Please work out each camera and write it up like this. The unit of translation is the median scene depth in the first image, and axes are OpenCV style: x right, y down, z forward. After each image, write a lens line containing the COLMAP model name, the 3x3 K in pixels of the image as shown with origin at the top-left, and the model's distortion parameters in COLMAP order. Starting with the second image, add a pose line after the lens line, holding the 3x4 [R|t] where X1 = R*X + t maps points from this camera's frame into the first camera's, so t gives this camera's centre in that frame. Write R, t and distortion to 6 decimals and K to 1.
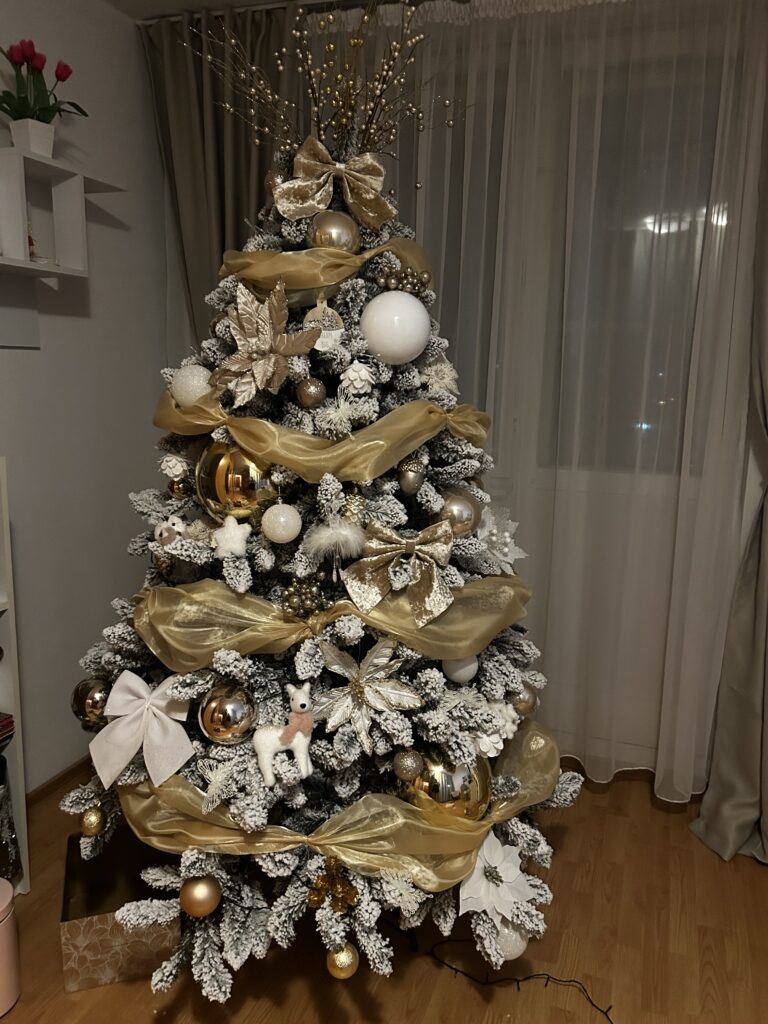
lens RADIAL K [[793.8, 0, 384.0], [0, 793.8, 512.0], [0, 0, 1]] dist [0.000357, -0.054295]
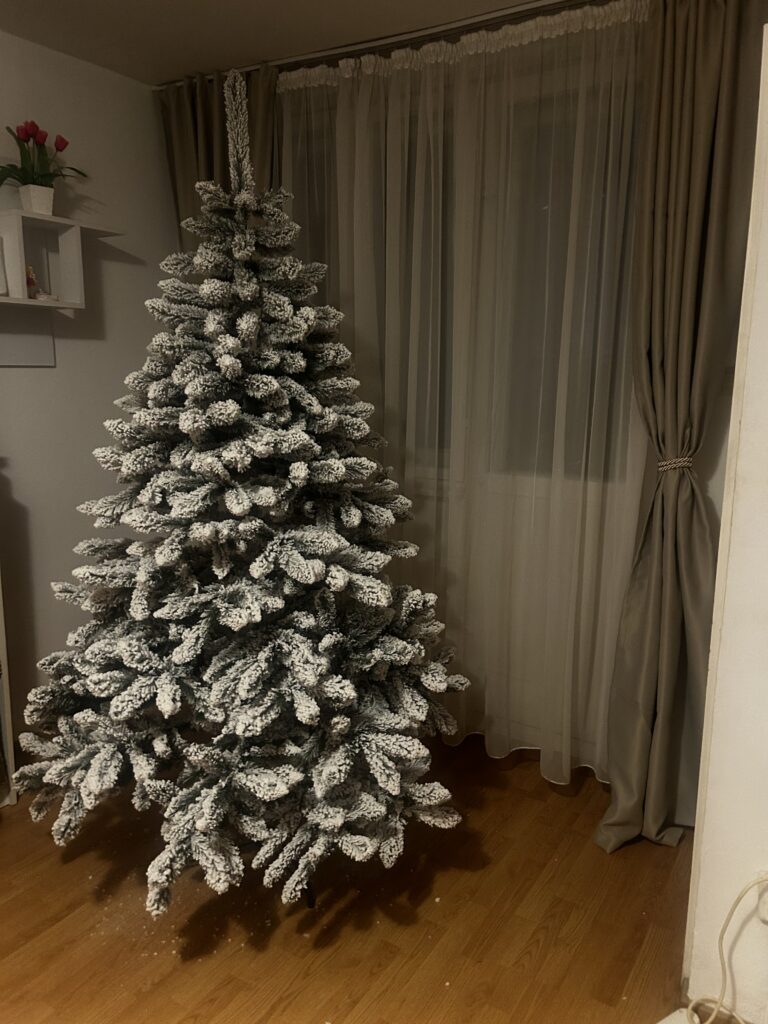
lens RADIAL K [[793.8, 0, 384.0], [0, 793.8, 512.0], [0, 0, 1]] dist [0.000357, -0.054295]
pose [[0.977457, 0.032659, -0.208595, 0.345632], [-0.033270, 0.999446, 0.000578, 0.000235], [0.208499, 0.006375, 0.978002, -0.097291]]
